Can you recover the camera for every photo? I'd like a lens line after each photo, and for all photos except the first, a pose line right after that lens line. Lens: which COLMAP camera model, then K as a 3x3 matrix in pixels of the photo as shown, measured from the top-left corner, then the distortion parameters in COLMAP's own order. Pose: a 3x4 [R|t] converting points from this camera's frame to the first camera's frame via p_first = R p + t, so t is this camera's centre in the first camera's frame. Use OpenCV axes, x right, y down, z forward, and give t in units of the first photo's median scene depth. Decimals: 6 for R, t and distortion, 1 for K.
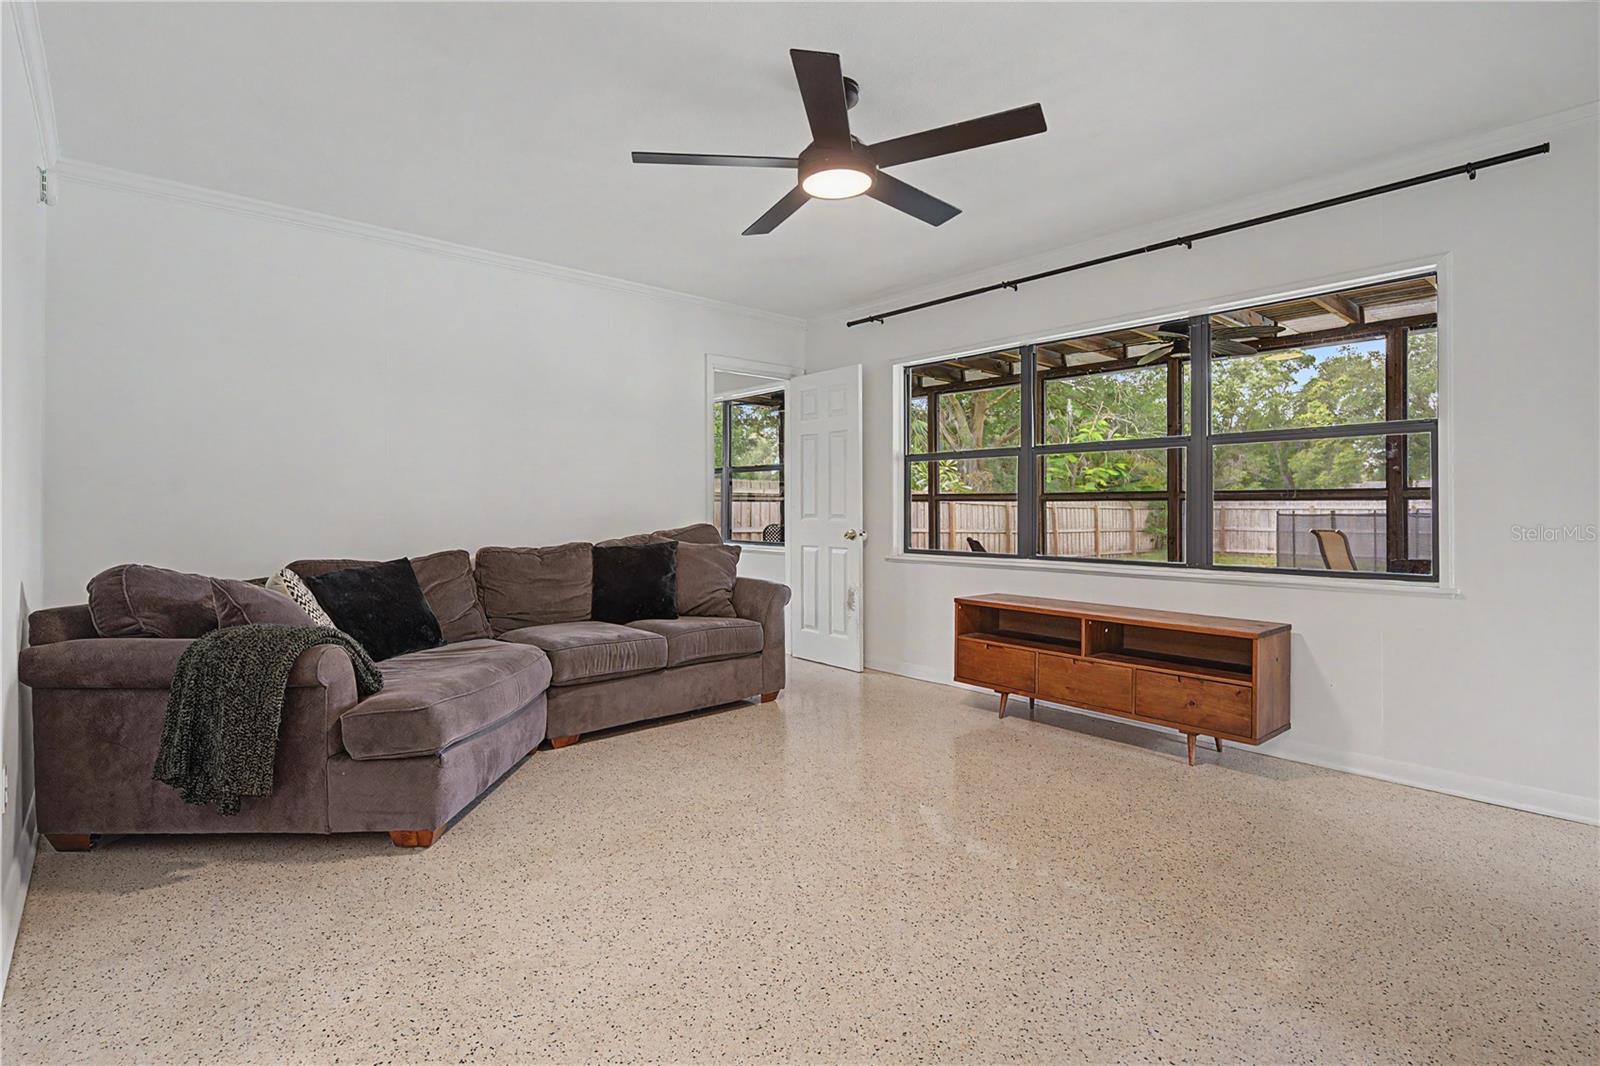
lens RADIAL K [[770.5, 0, 801.4], [0, 770.5, 508.2], [0, 0, 1]] dist [-0.004020, -0.000661]
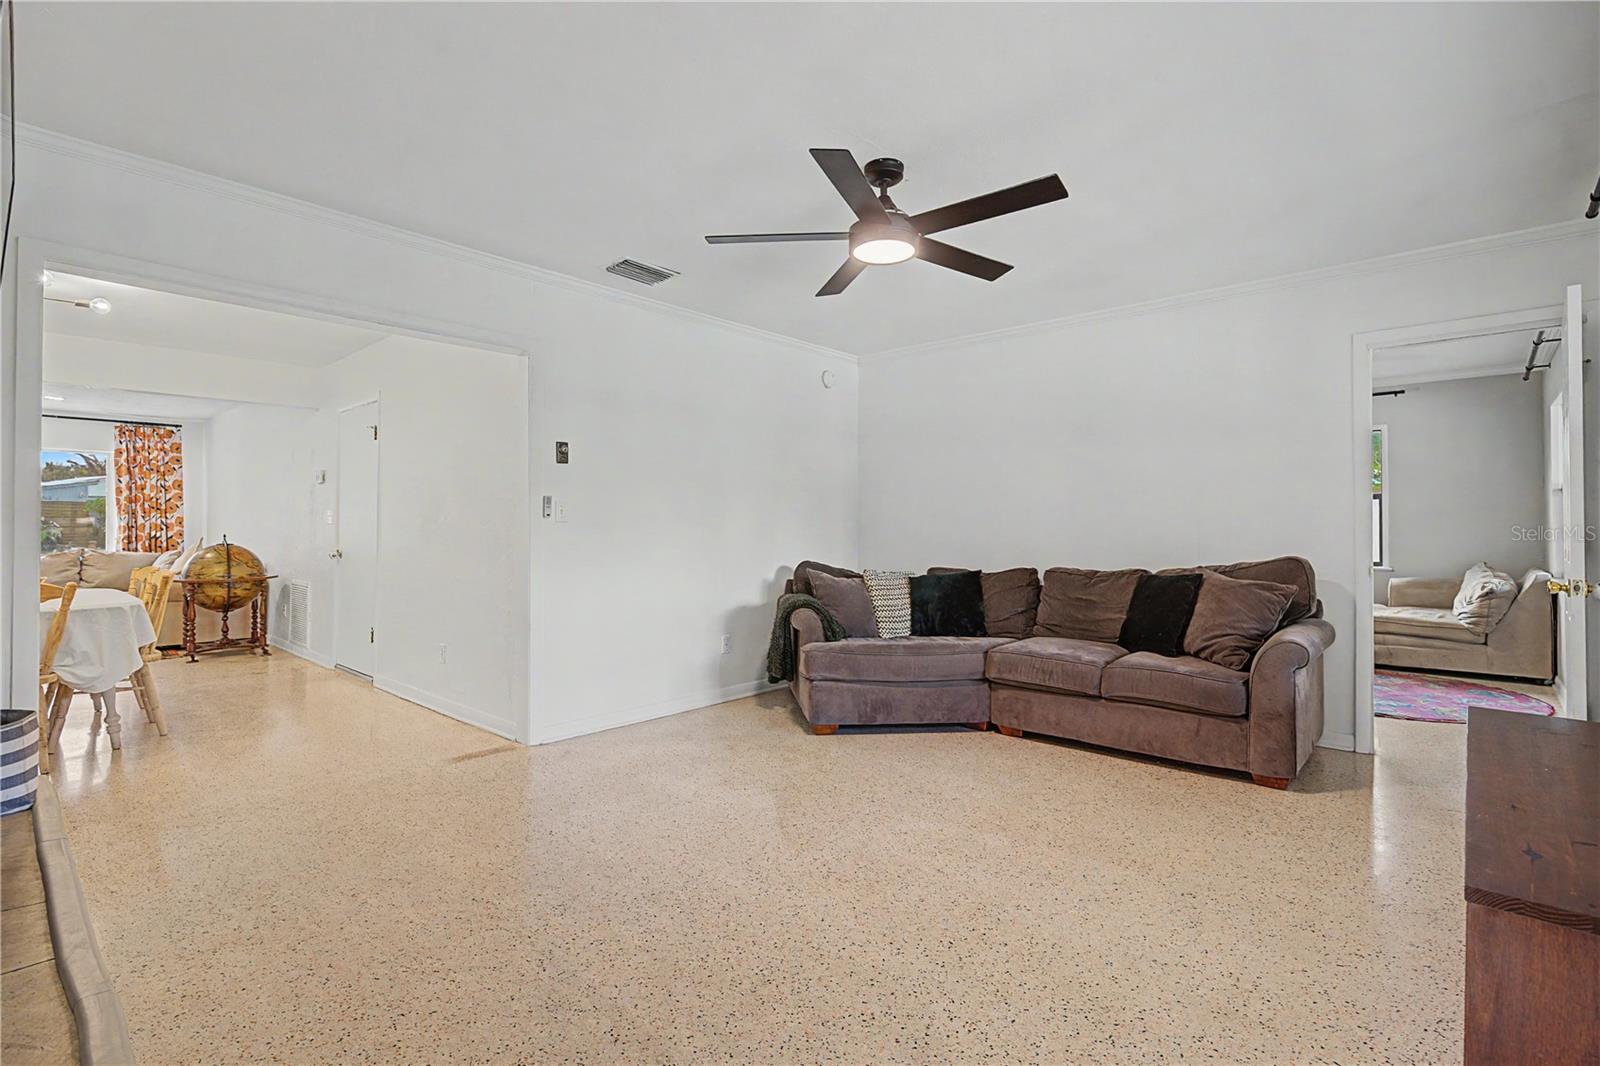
lens RADIAL K [[743.4, 0, 797.3], [0, 743.4, 531.2], [0, 0, 1]] dist [0.004132, 0.000316]
pose [[0.110570, 0.007345, -0.993841, 0.785857], [0.003781, 0.999962, 0.007811, -0.018752], [0.993861, -0.004622, 0.110538, 0.529522]]
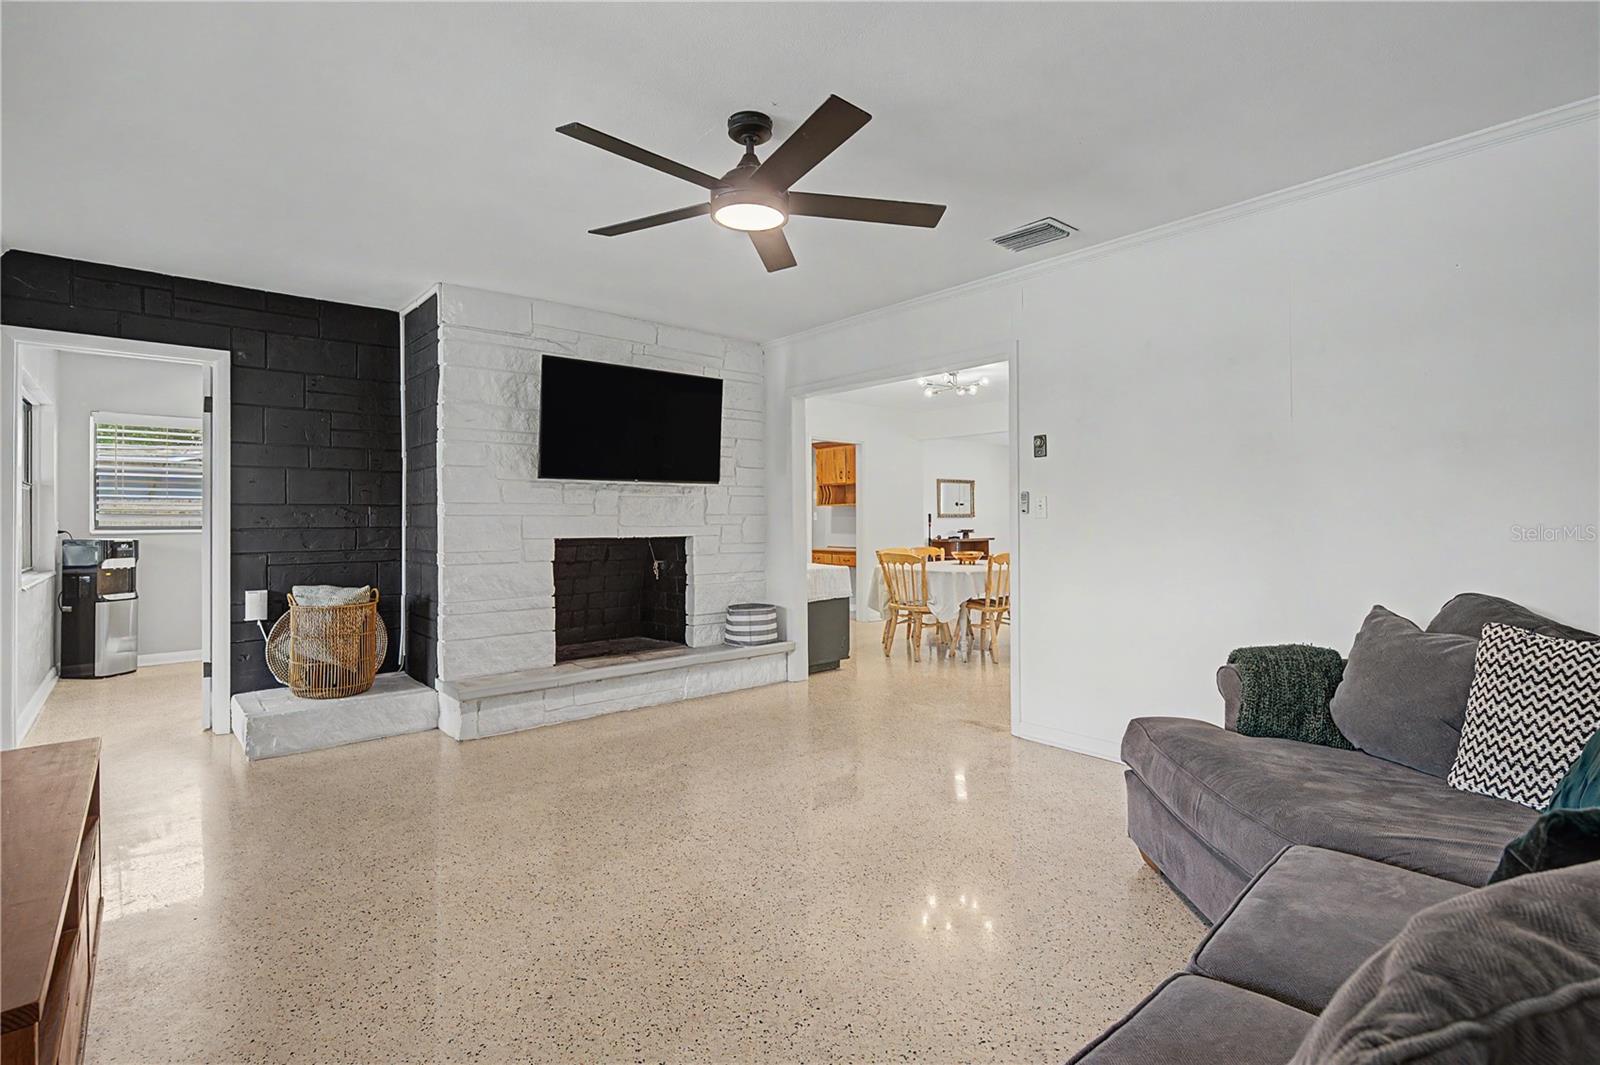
lens RADIAL K [[743.4, 0, 789.2], [0, 743.4, 523.9], [0, 0, 1]] dist [0.004132, 0.000316]
pose [[-0.999762, 0.008782, 0.019981, -0.015681], [0.008779, 0.999961, -0.000246, -0.018799], [-0.019982, -0.000071, -0.999800, 1.385374]]
